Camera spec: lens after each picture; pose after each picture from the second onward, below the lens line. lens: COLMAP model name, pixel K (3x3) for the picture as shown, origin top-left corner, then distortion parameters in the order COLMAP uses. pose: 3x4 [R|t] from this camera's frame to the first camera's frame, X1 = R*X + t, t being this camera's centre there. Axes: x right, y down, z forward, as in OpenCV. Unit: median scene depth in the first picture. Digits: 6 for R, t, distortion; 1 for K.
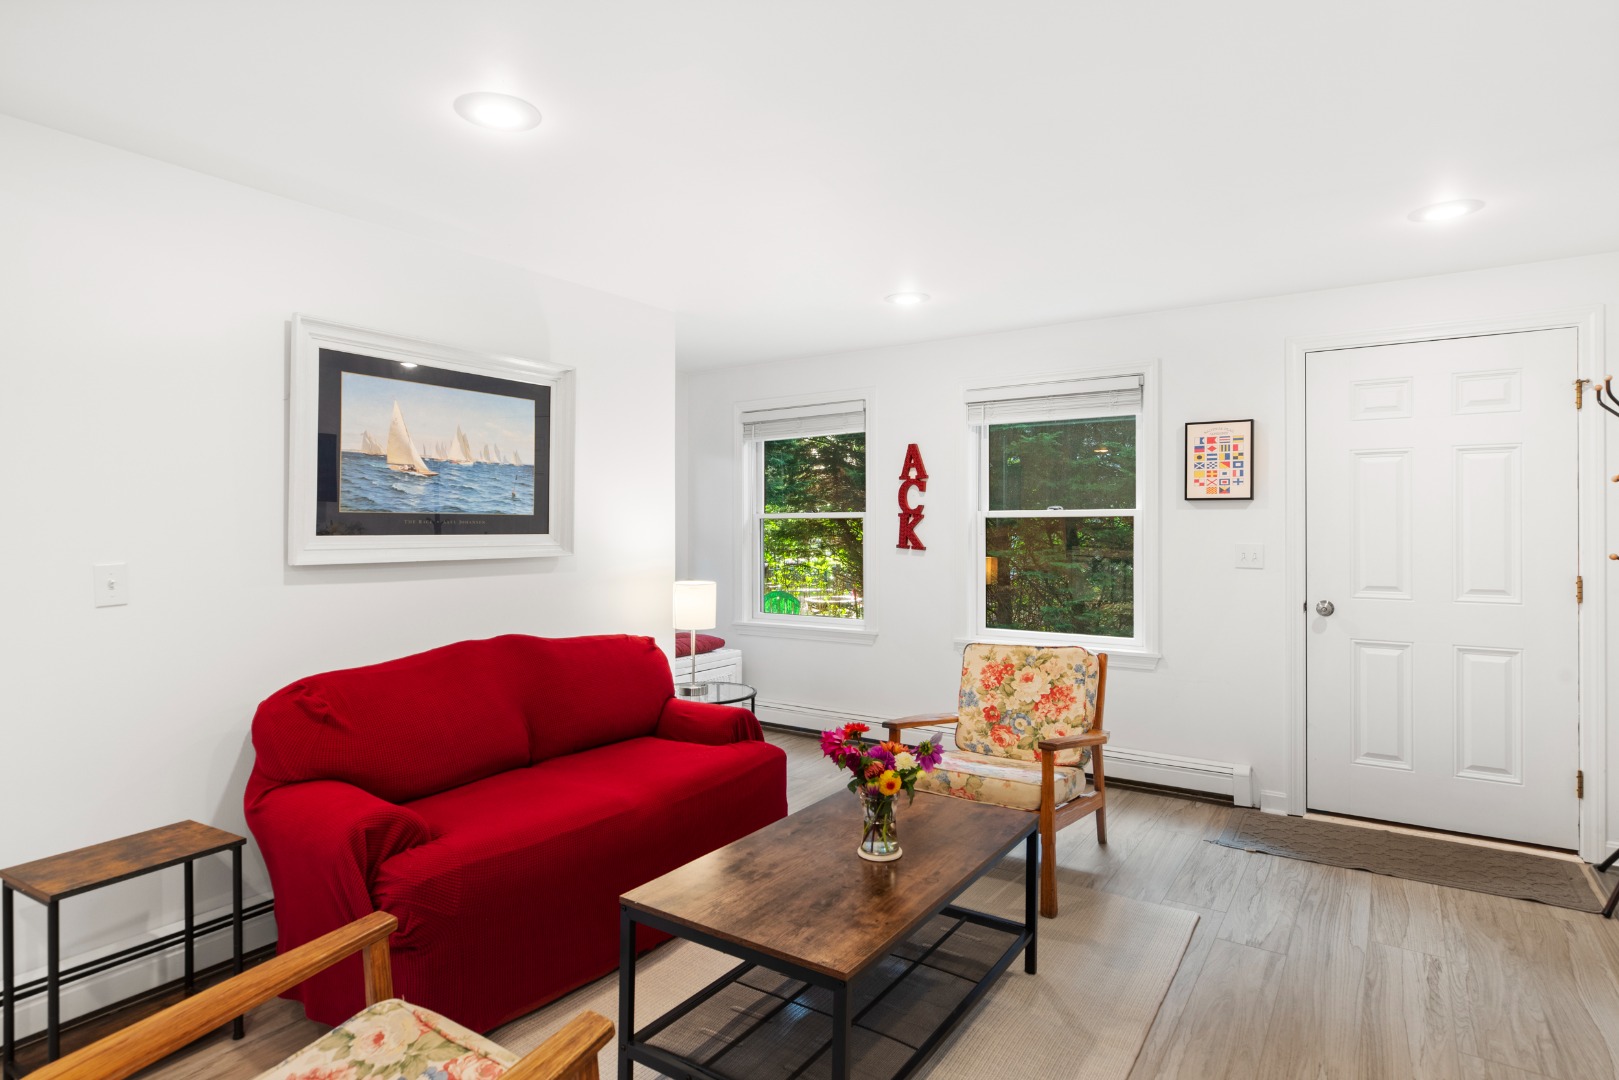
lens RADIAL K [[861.8, 0, 806.7], [0, 861.8, 533.1], [0, 0, 1]] dist [0.012520, 0.000228]
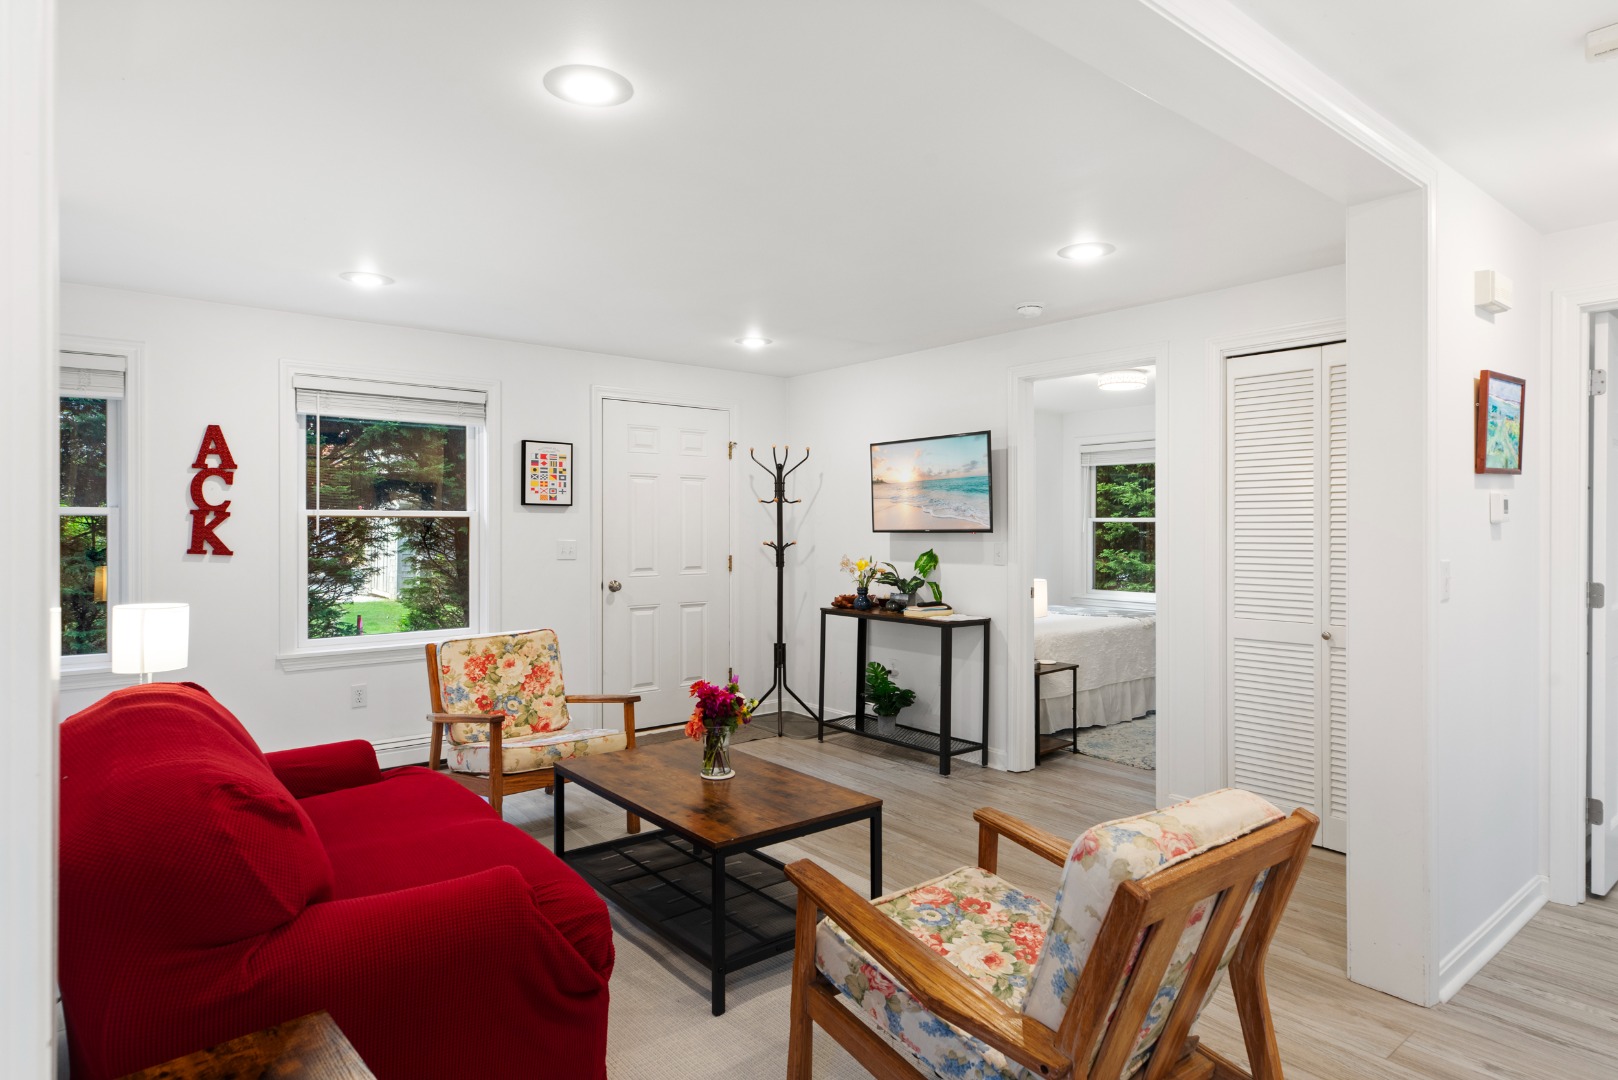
lens RADIAL K [[918.6, 0, 811.6], [0, 918.6, 539.2], [0, 0, 1]] dist [0.003386, 0.000056]
pose [[0.293085, -0.010872, 0.956025, -0.678085], [0.008331, 0.999926, 0.008817, 0.001611], [-0.956050, 0.005380, 0.293154, 0.257793]]
